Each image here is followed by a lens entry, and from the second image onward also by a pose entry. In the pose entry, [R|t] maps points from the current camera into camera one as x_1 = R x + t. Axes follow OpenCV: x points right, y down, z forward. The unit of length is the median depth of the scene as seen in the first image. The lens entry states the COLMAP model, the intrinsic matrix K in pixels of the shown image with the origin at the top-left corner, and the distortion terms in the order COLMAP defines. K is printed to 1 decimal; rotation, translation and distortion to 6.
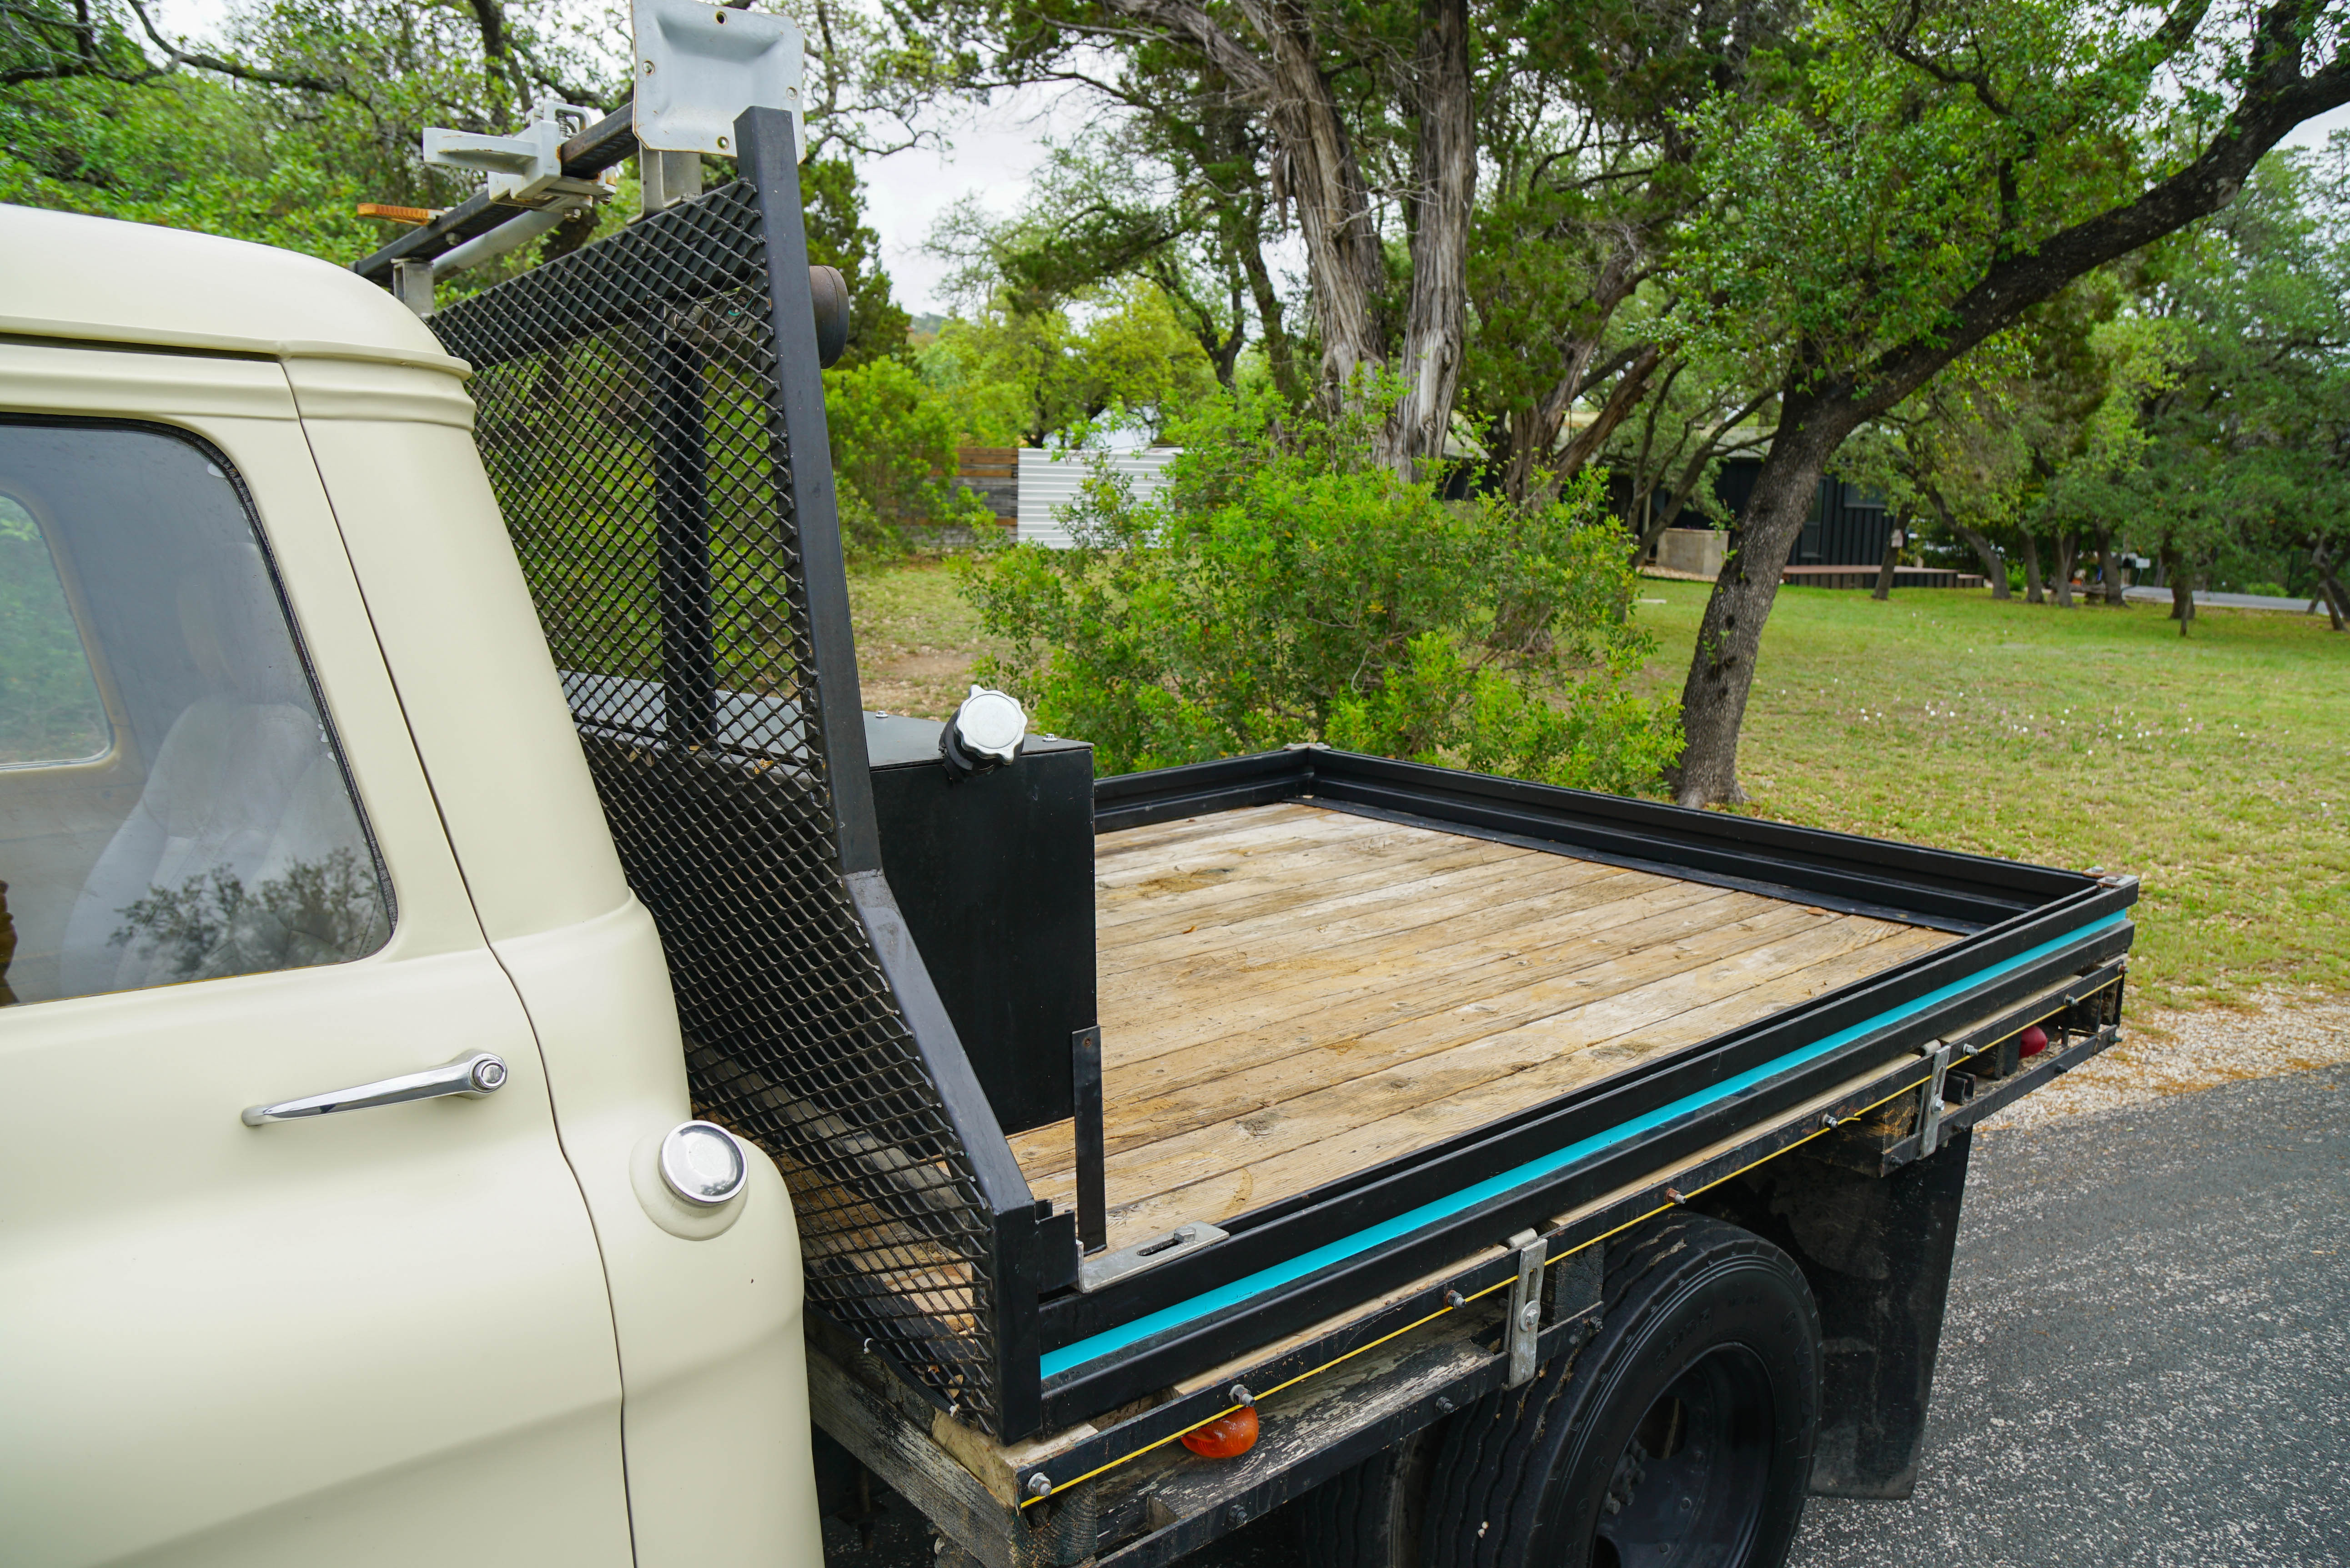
lens RADIAL K [[1645.6, 0, 1189.5], [0, 1645.6, 791.0], [0, 0, 1]] dist [-0.130693, 0.102532]
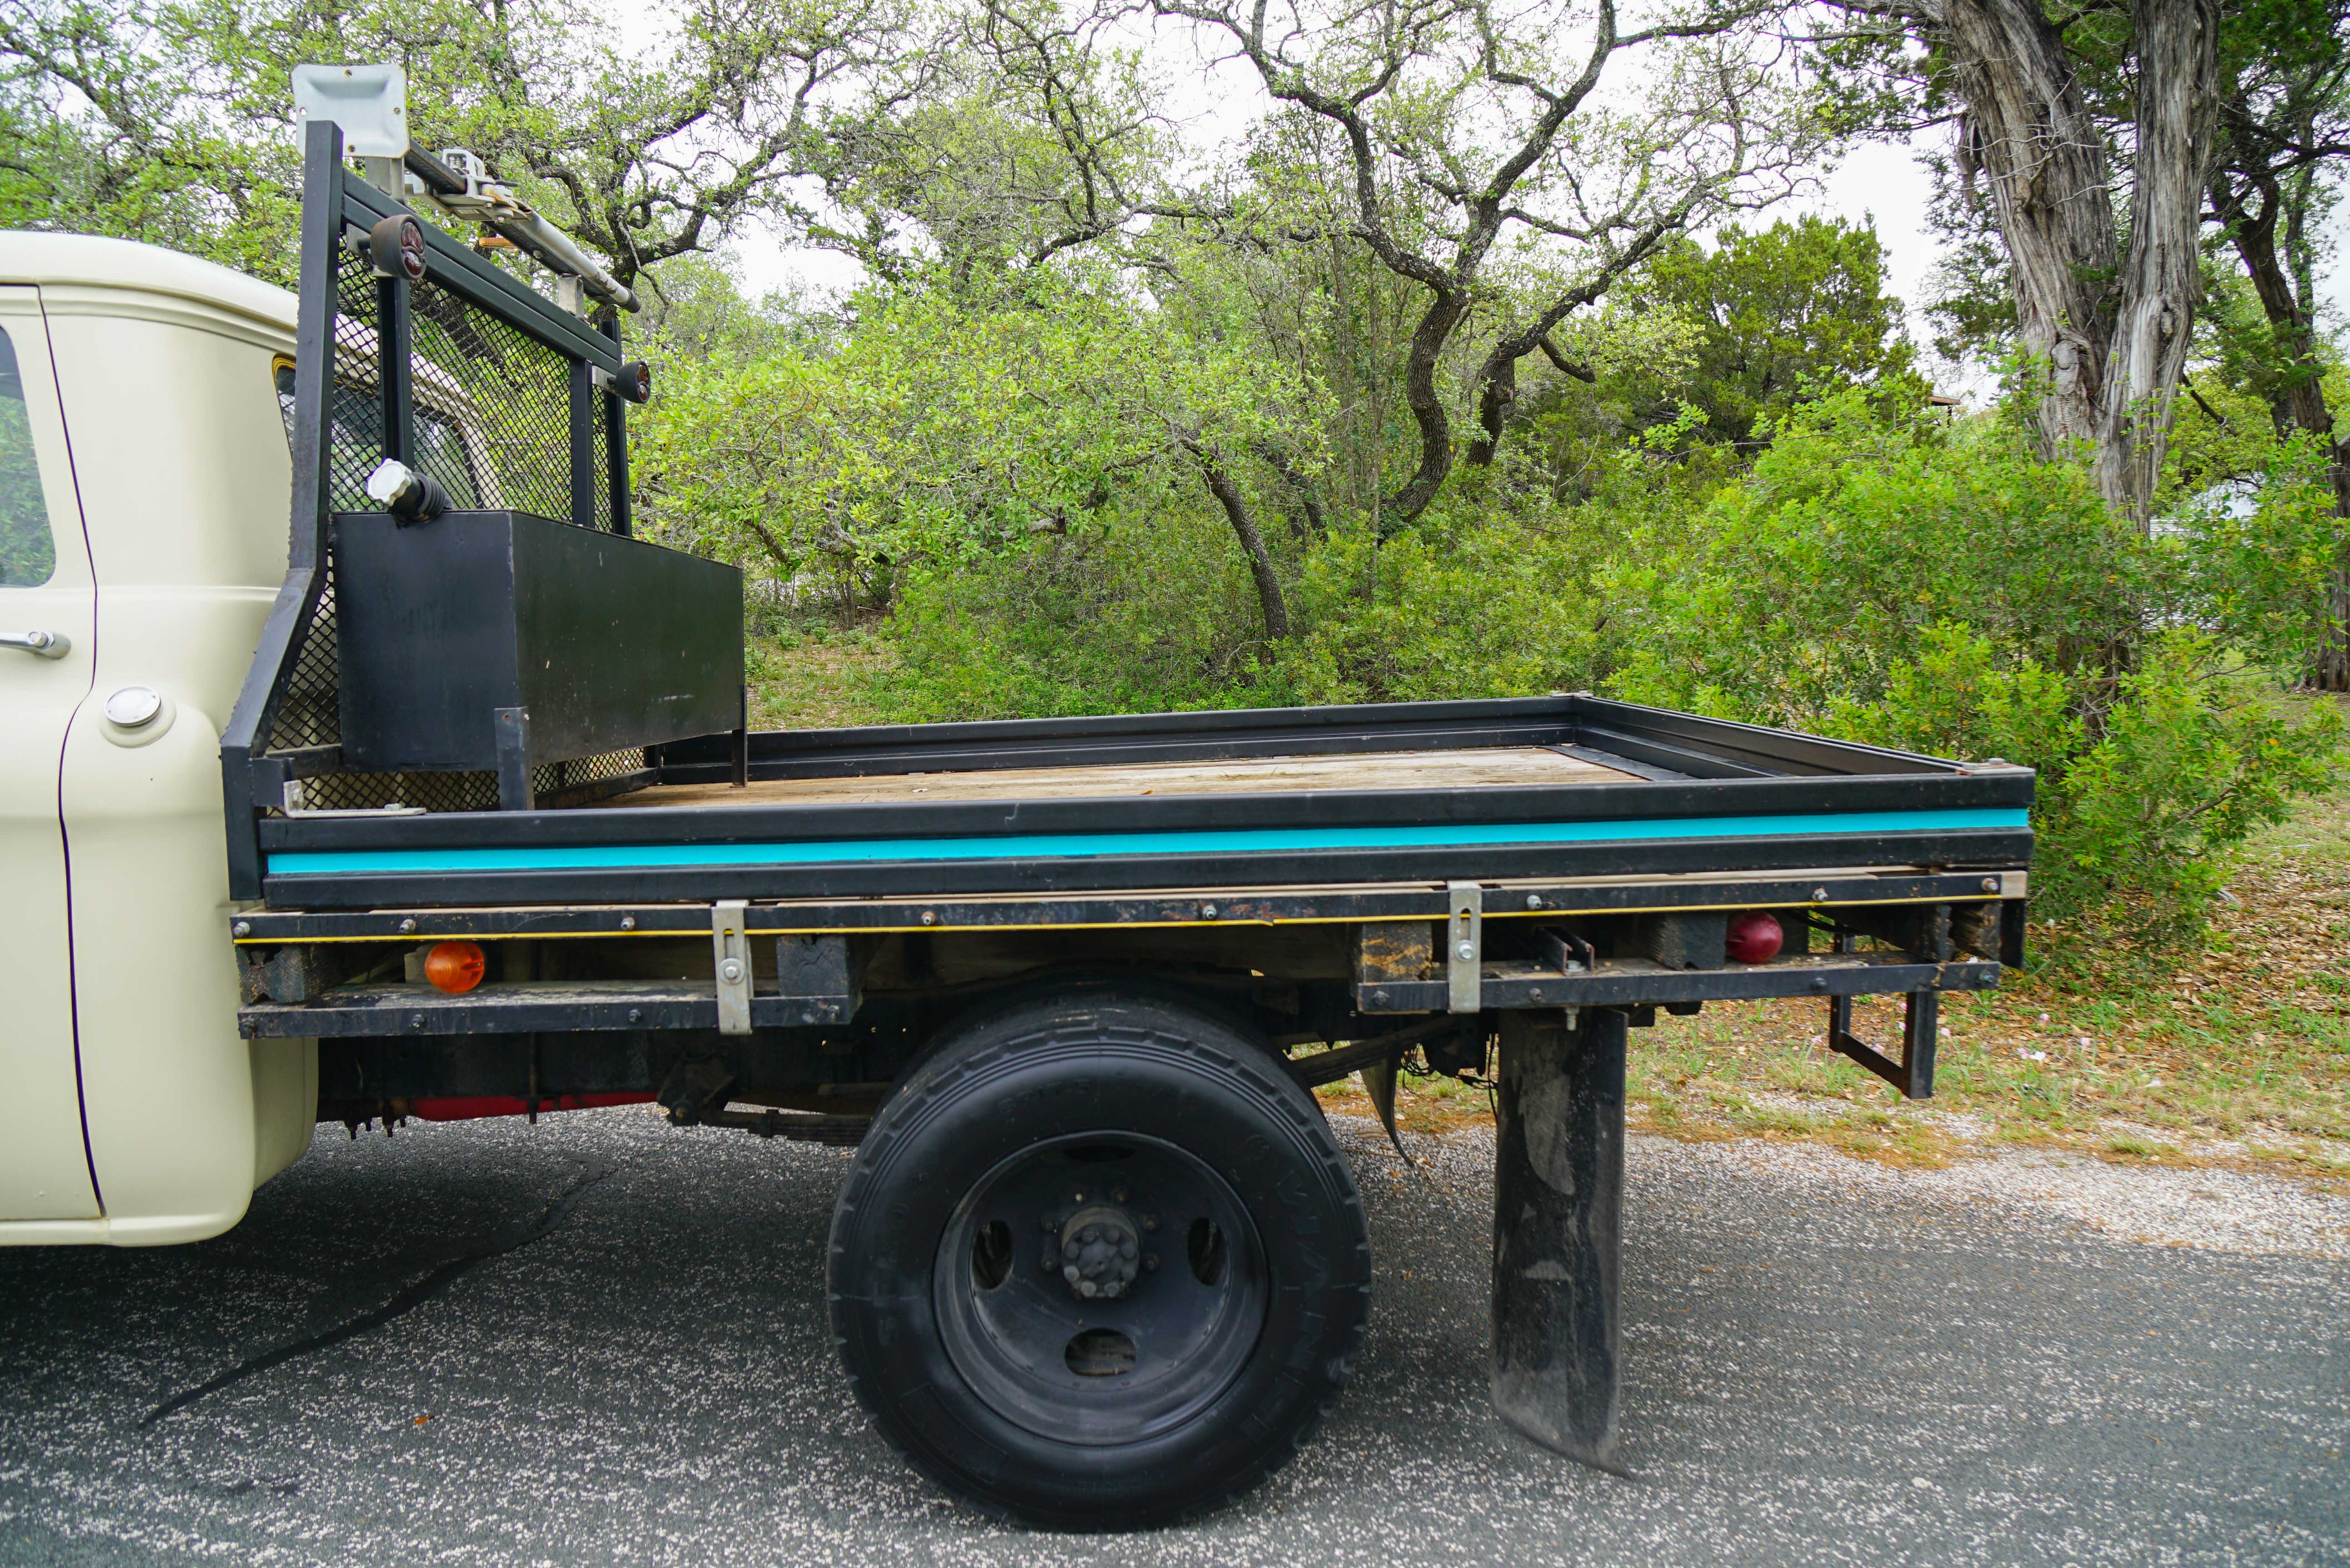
lens RADIAL K [[1645.6, 0, 1180.3], [0, 1645.6, 793.2], [0, 0, 1]] dist [-0.130693, 0.102532]
pose [[0.788276, 0.049052, -0.613363, 0.269940], [-0.085575, 0.995870, -0.030336, 0.044786], [0.609342, 0.076402, 0.789218, 0.053181]]
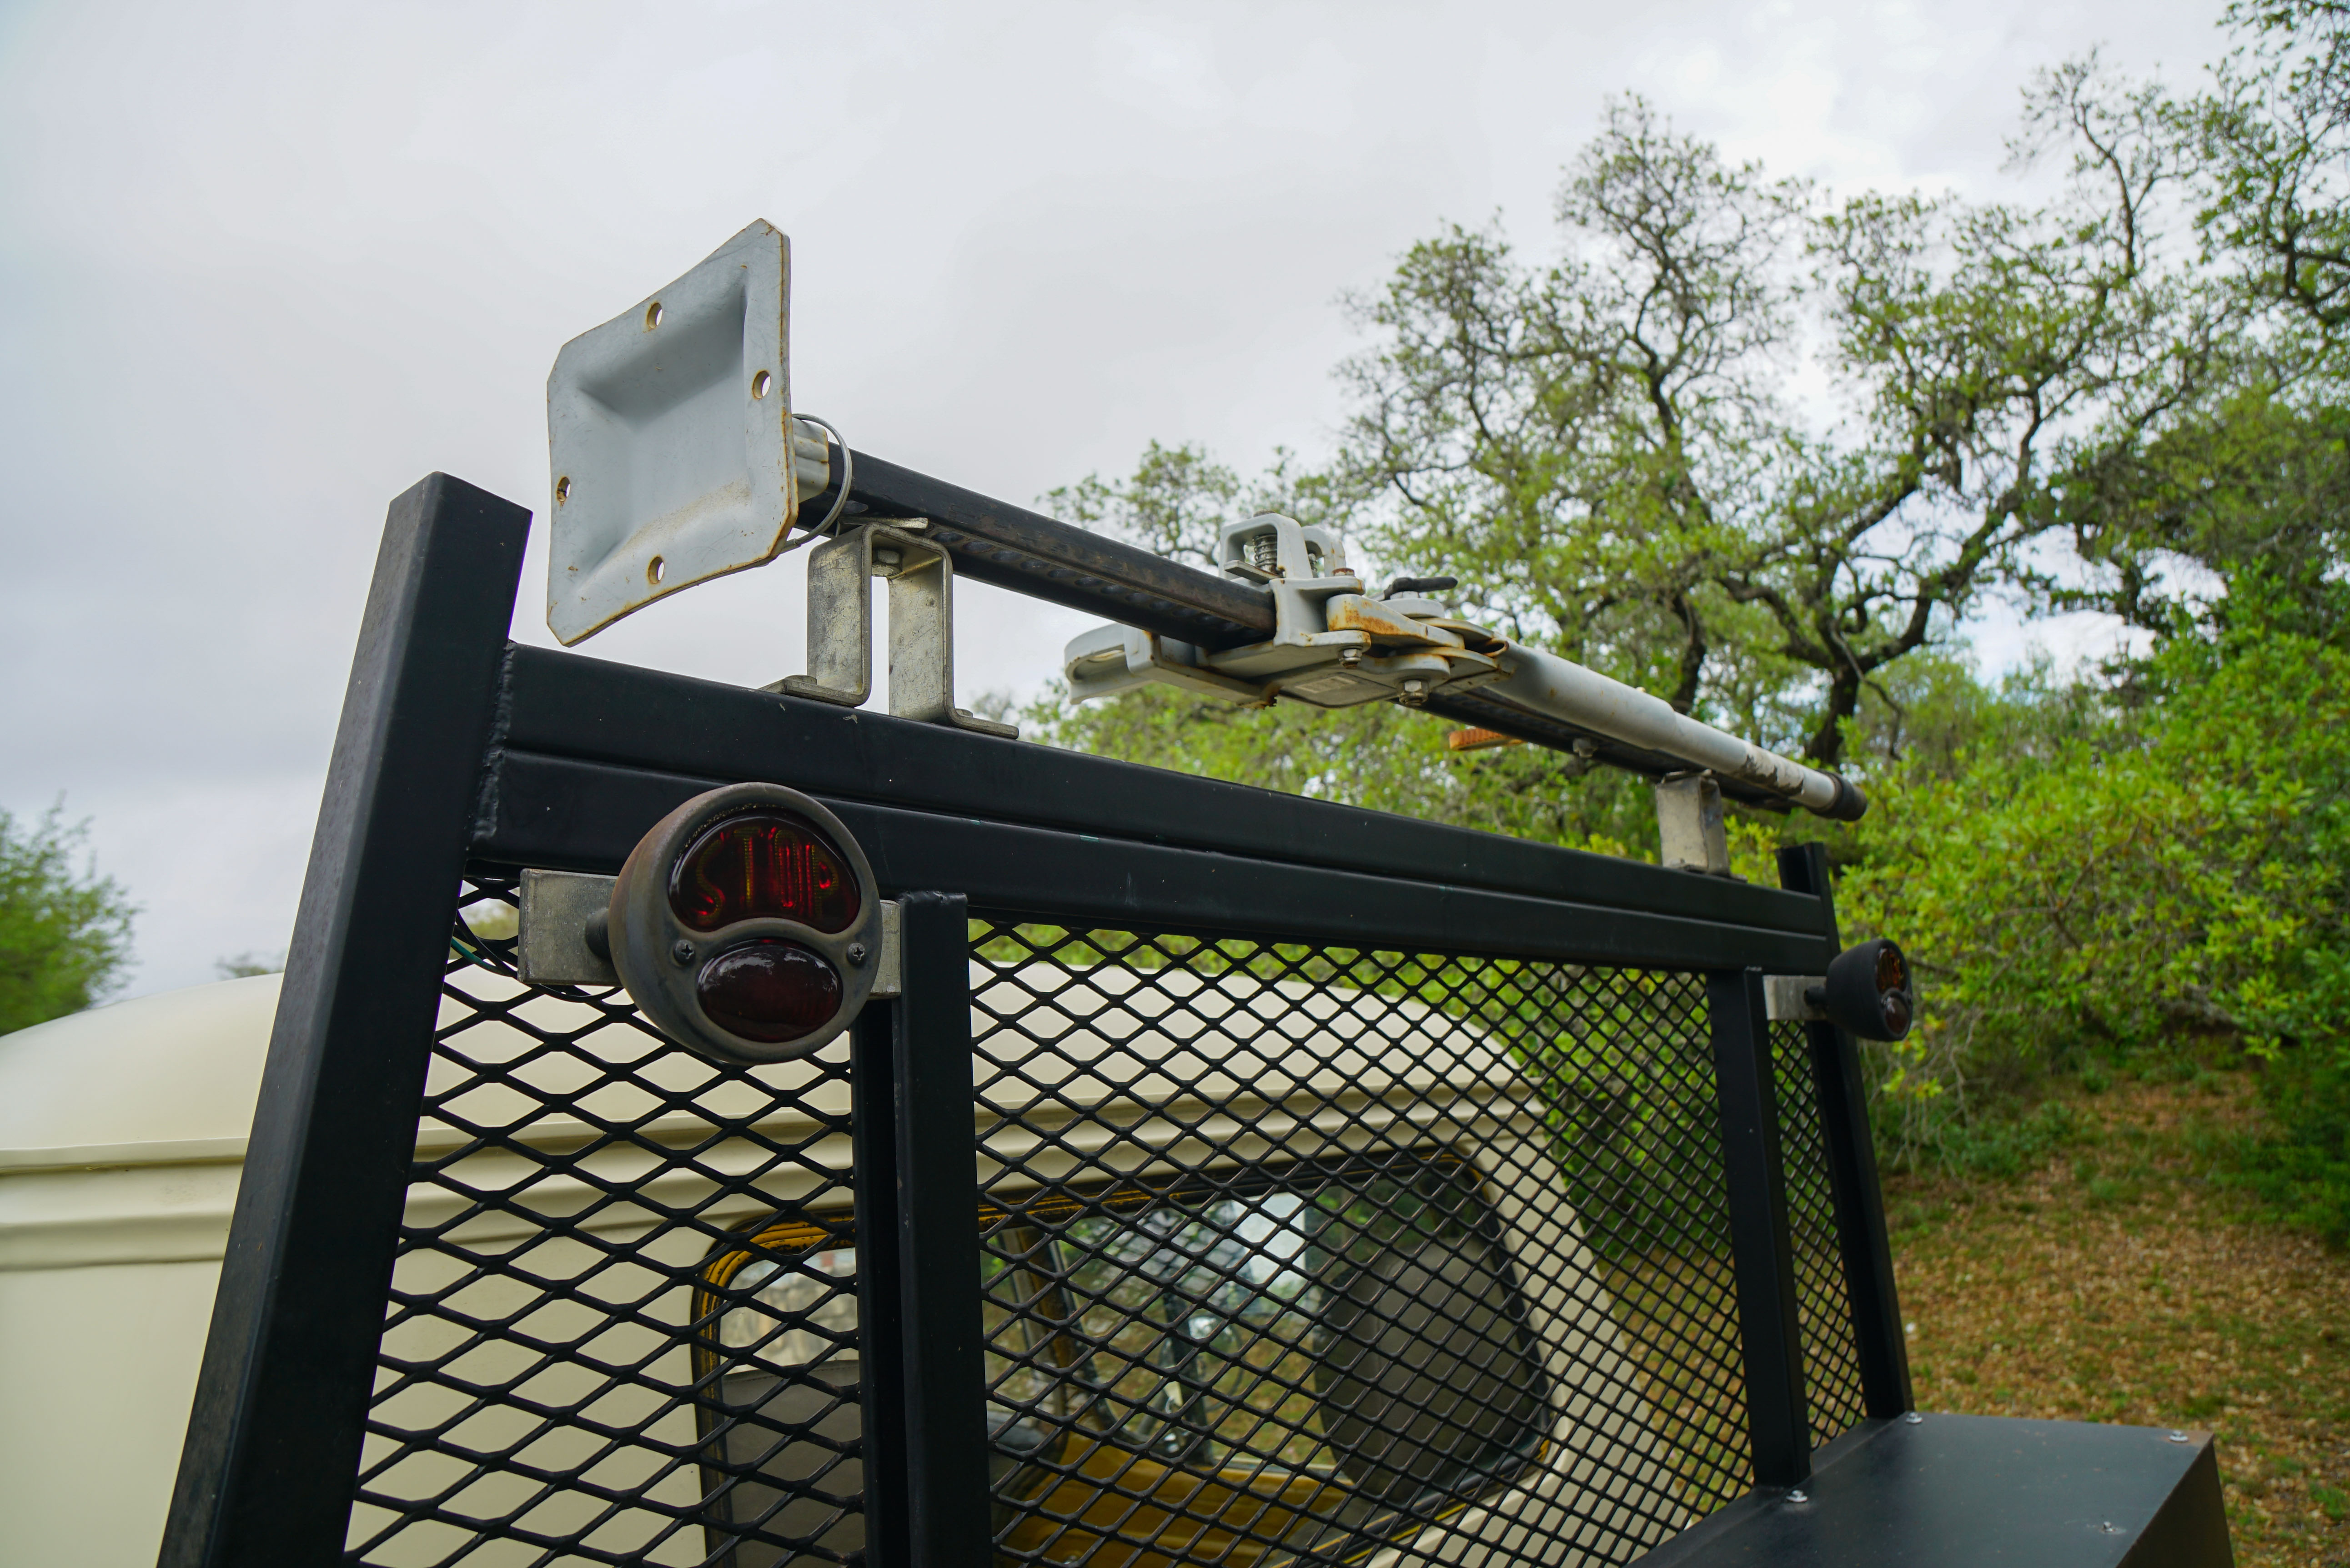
lens RADIAL K [[1645.6, 0, 1172.8], [0, 1645.6, 782.5], [0, 0, 1]] dist [-0.130693, 0.102532]
pose [[0.161616, -0.201577, -0.966047, 0.027924], [-0.089811, 0.971850, -0.217812, -0.050145], [0.982758, 0.121964, 0.138963, 0.205840]]
